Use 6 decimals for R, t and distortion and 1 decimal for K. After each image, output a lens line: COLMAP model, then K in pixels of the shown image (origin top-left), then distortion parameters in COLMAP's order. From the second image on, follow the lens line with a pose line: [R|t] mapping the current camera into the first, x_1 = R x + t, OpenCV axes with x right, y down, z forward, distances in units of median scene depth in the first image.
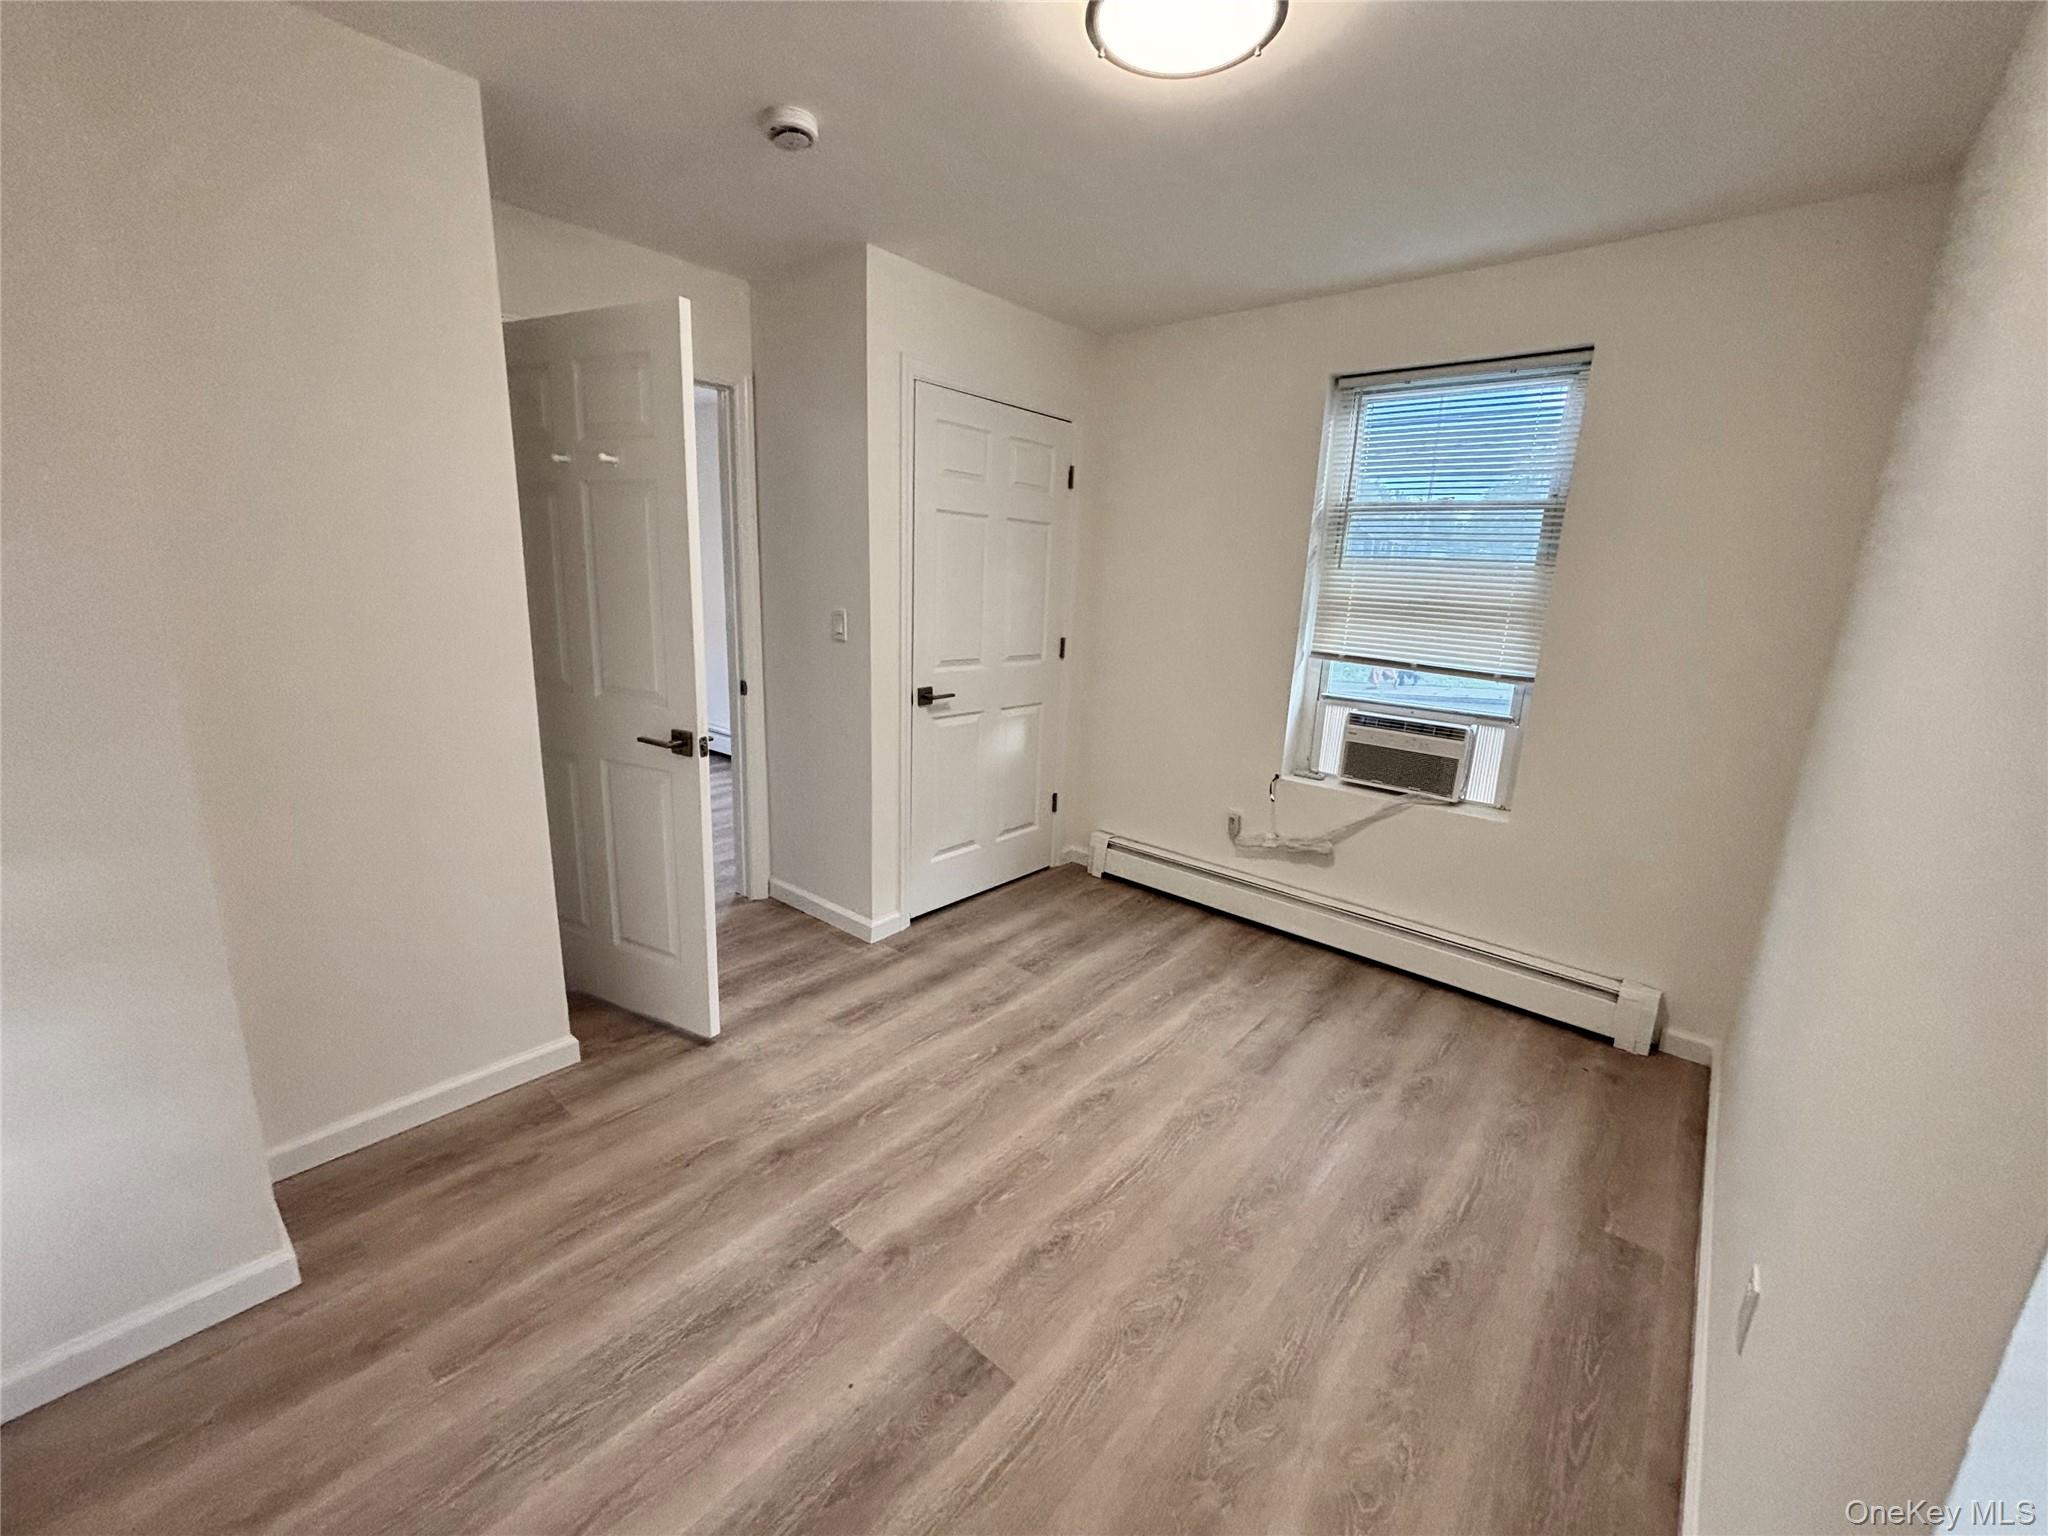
lens RADIAL K [[825.2, 0, 1019.4], [0, 825.2, 759.7], [0, 0, 1]] dist [0.002072, -0.000037]
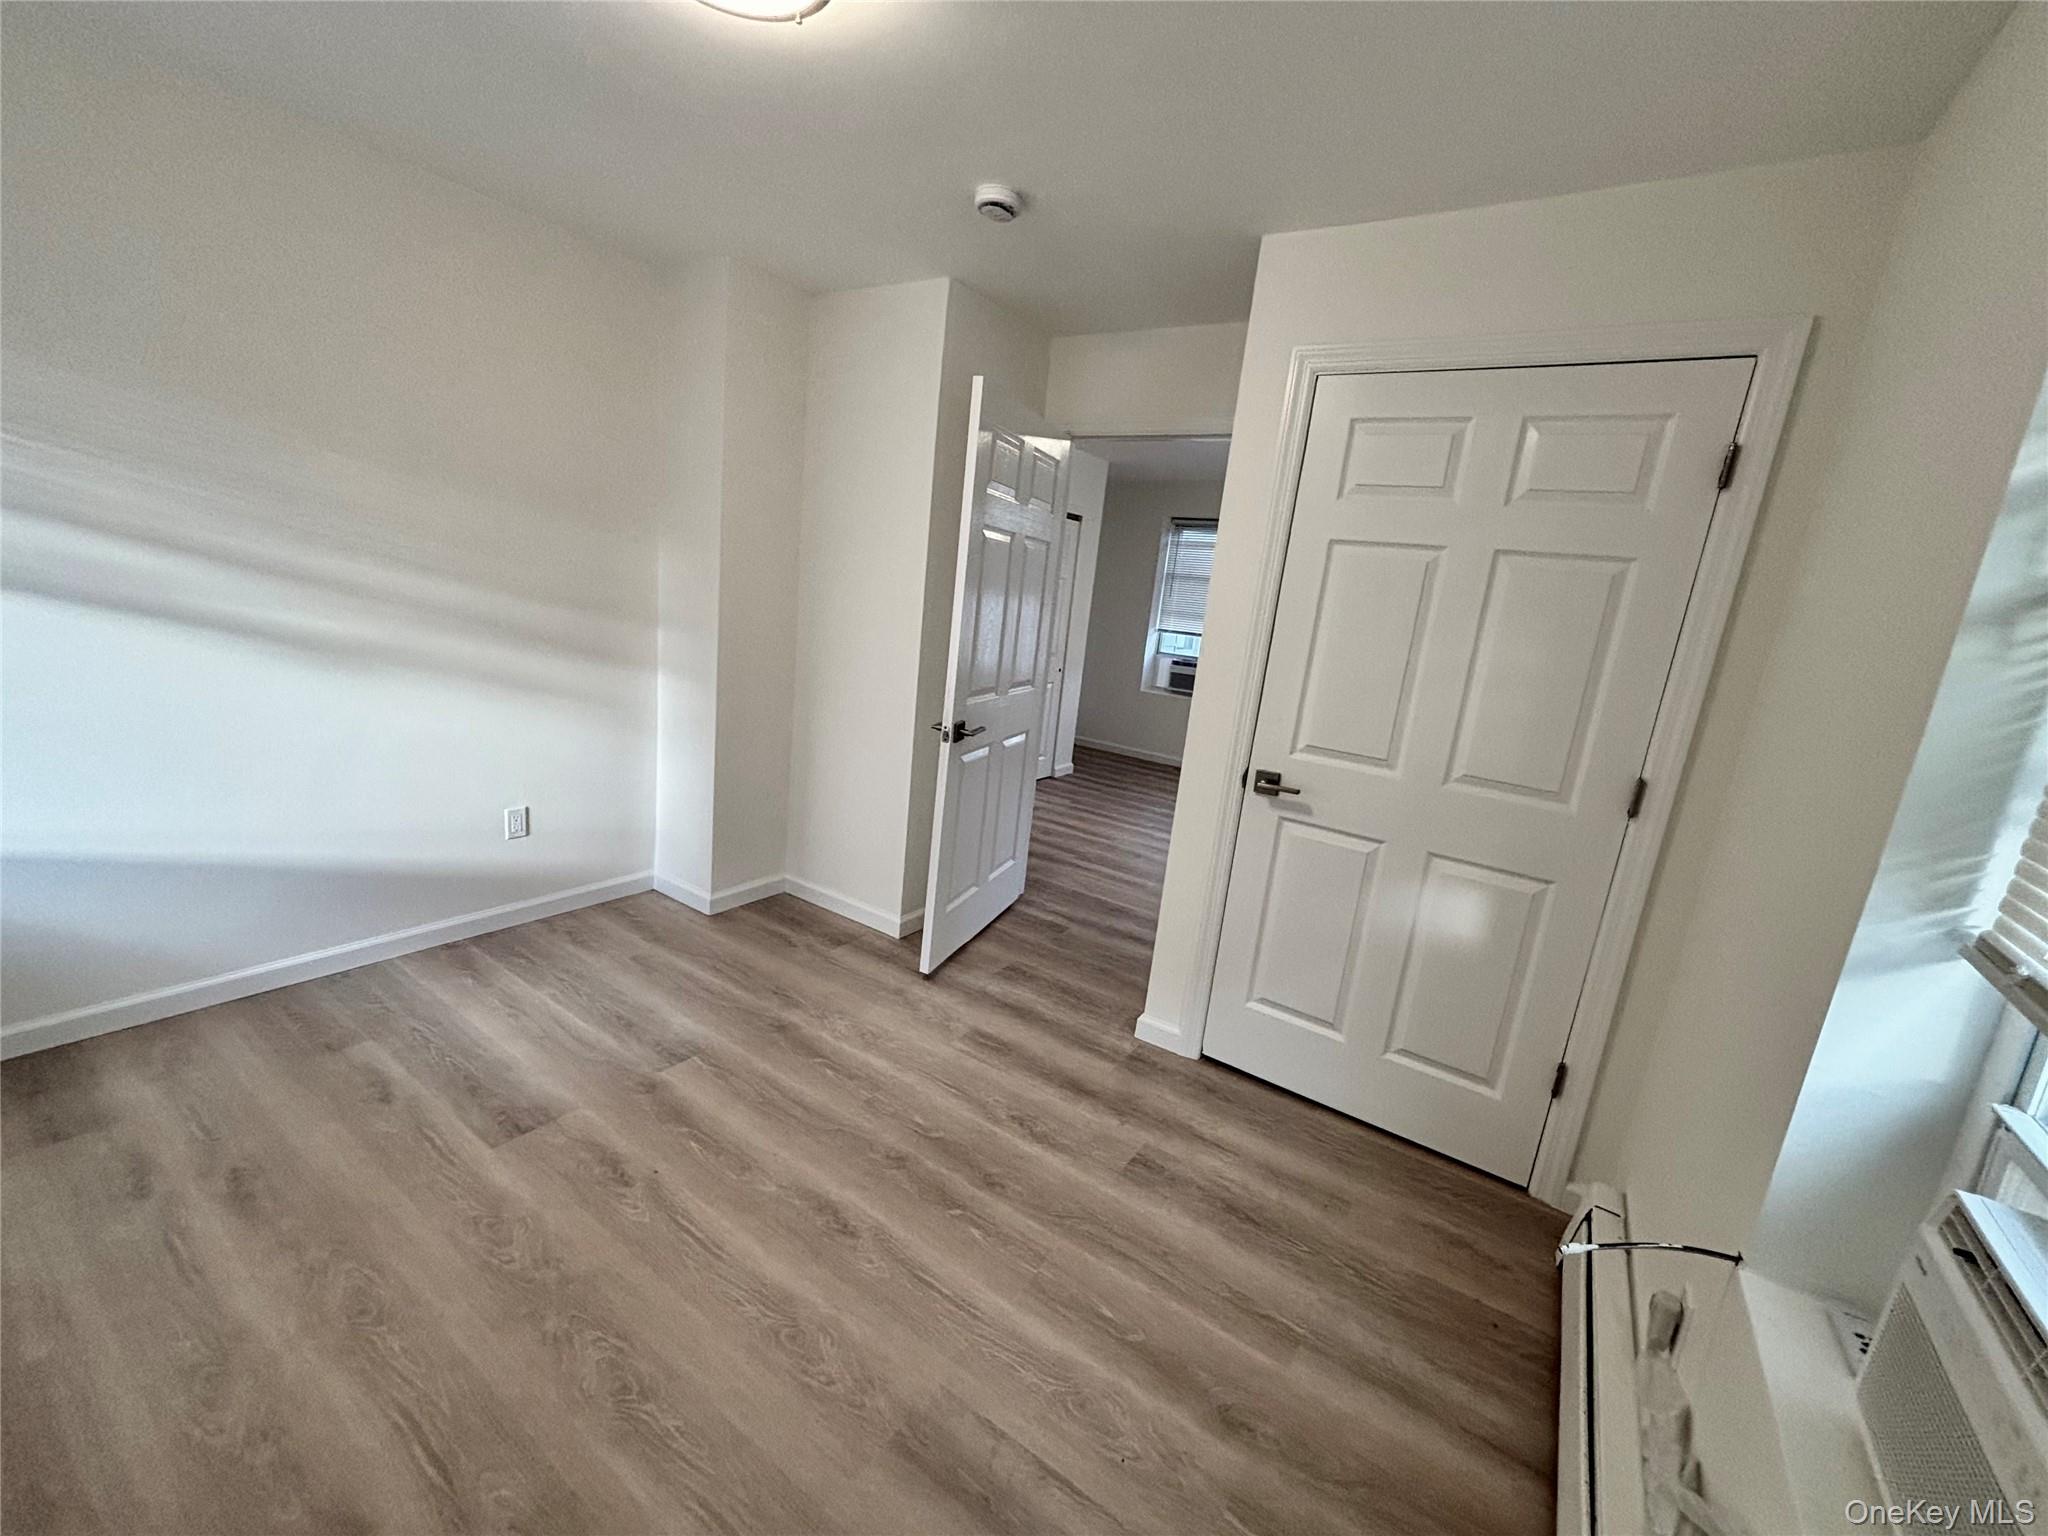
lens RADIAL K [[825.2, 0, 1019.4], [0, 825.2, 759.7], [0, 0, 1]] dist [0.002072, -0.000037]
pose [[0.113211, 0.173129, -0.978371, 0.717559], [-0.315483, 0.940007, 0.129834, -0.148481], [0.942154, 0.293961, 0.161039, 0.789698]]
